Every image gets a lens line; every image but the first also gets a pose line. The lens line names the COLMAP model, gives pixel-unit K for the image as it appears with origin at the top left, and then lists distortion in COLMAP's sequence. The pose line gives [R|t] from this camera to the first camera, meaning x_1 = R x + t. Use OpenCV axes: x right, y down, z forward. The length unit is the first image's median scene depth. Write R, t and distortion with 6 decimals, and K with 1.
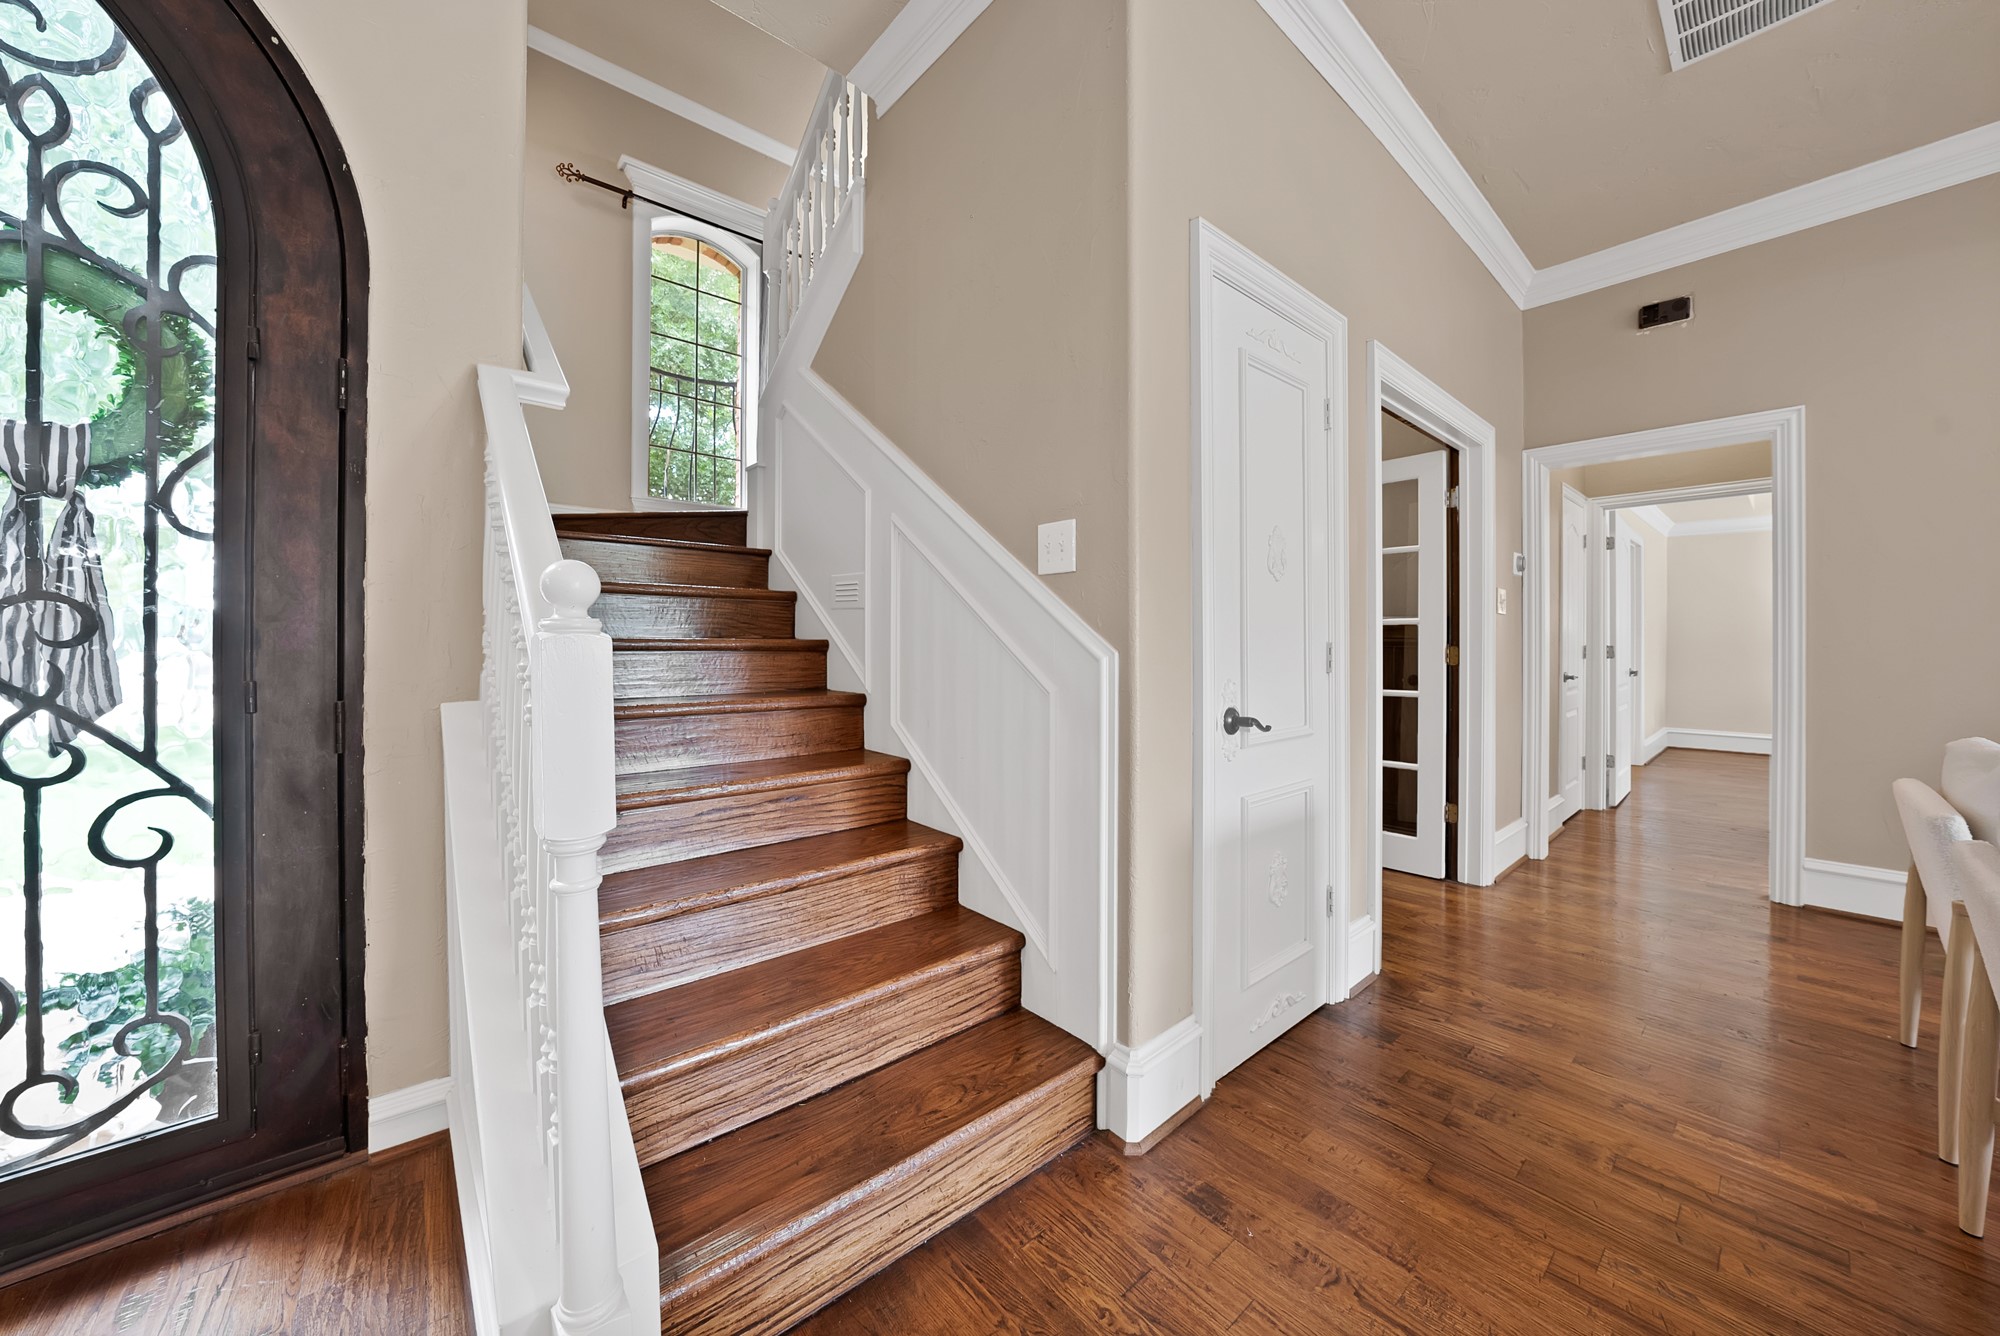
lens RADIAL K [[712.4, 0, 992.9], [0, 712.4, 645.2], [0, 0, 1]] dist [-0.033714, 0.008034]
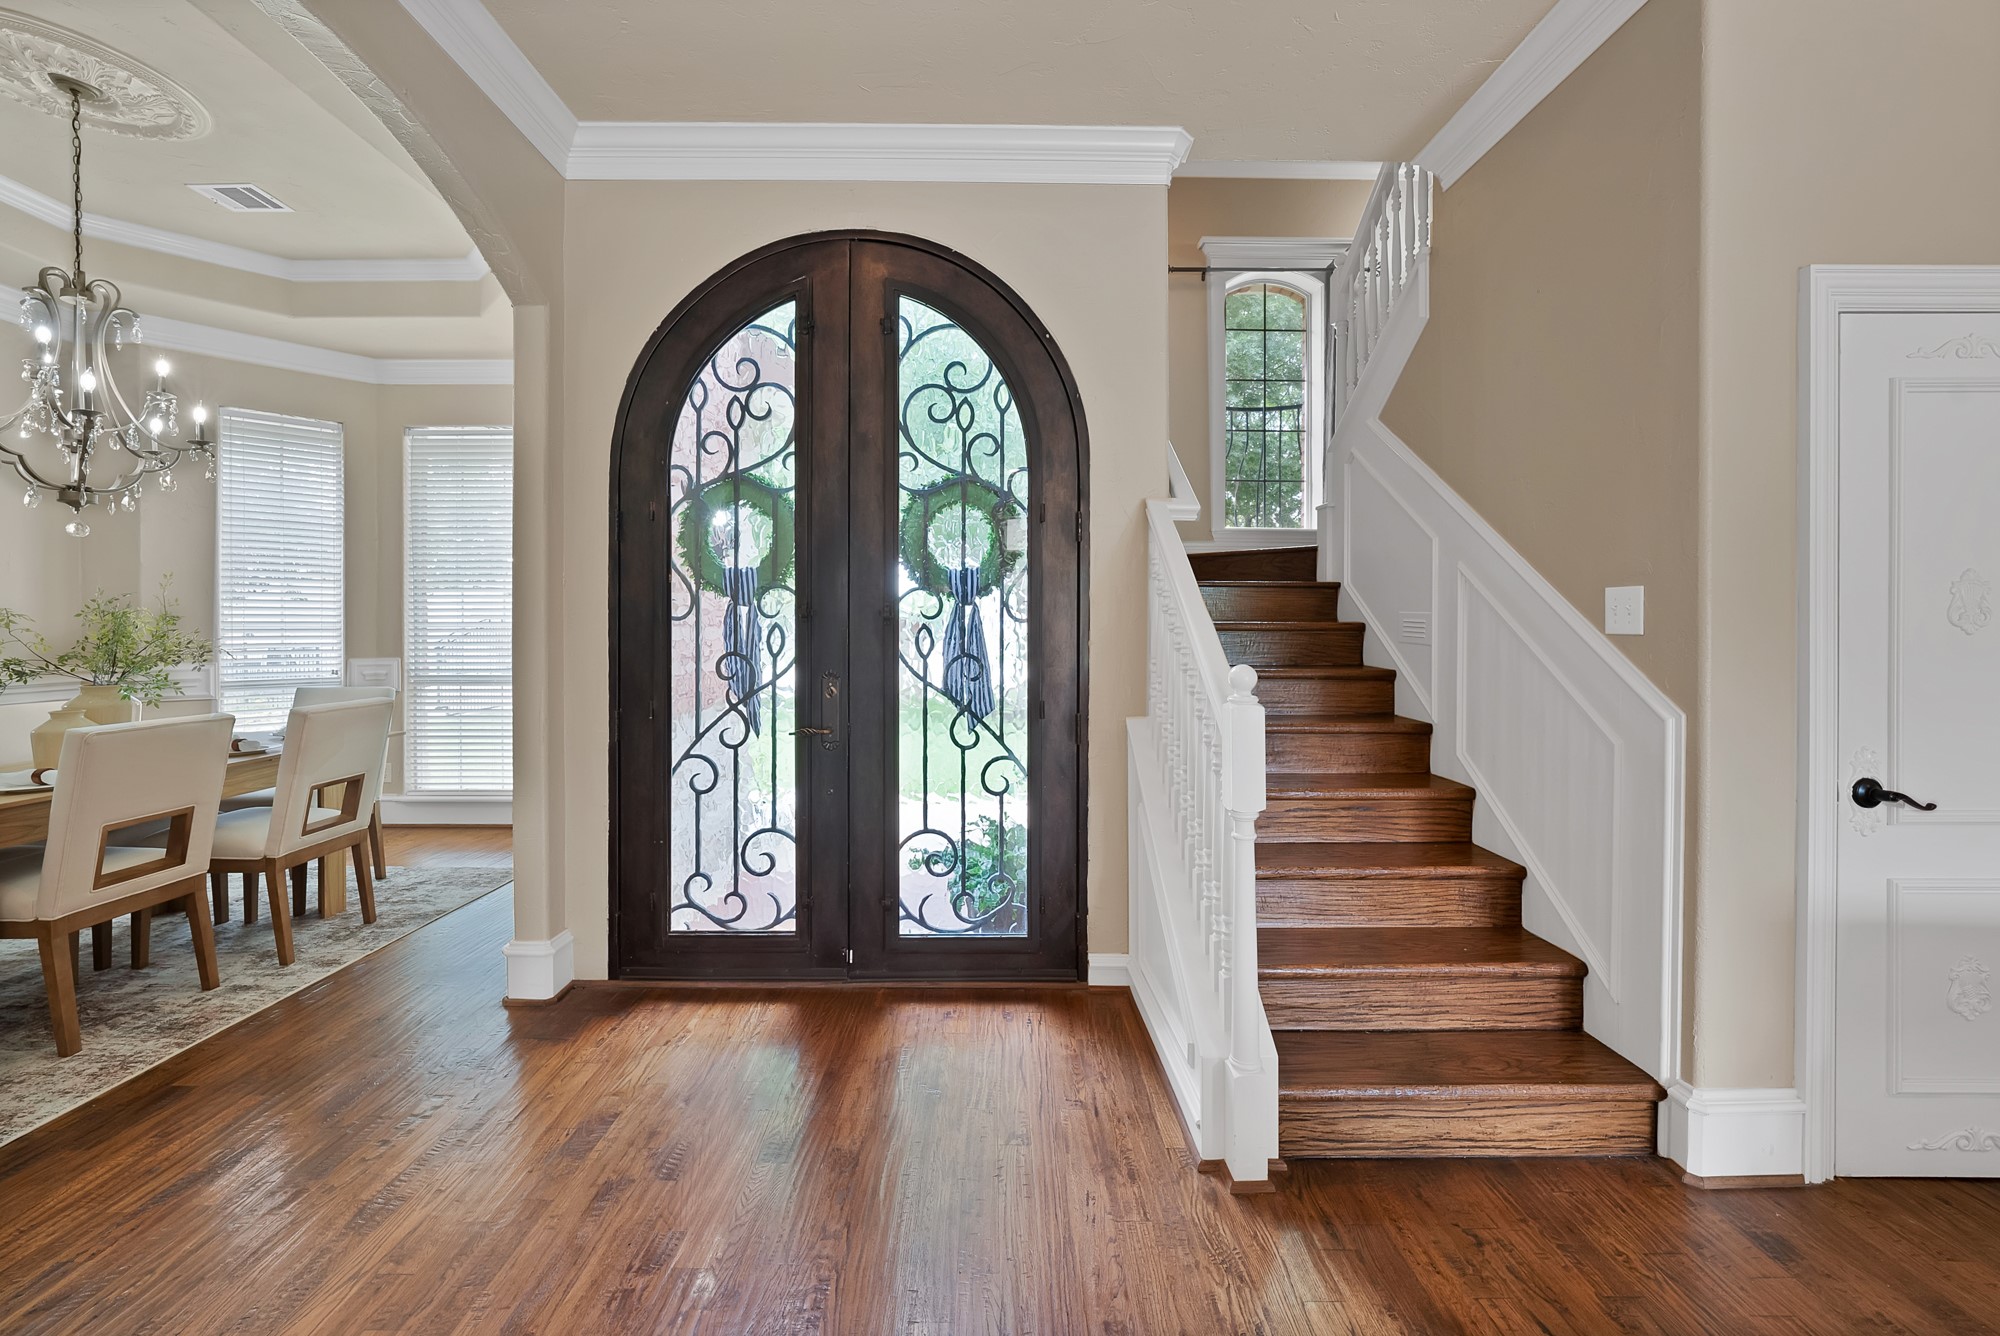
lens RADIAL K [[786.0, 0, 994.0], [0, 786.0, 635.8], [0, 0, 1]] dist [-0.018983, 0.004503]
pose [[0.760431, 0.003934, -0.649407, 0.133082], [-0.002056, 0.999991, 0.003650, -0.103960], [0.649416, -0.001441, 0.760432, -0.528246]]
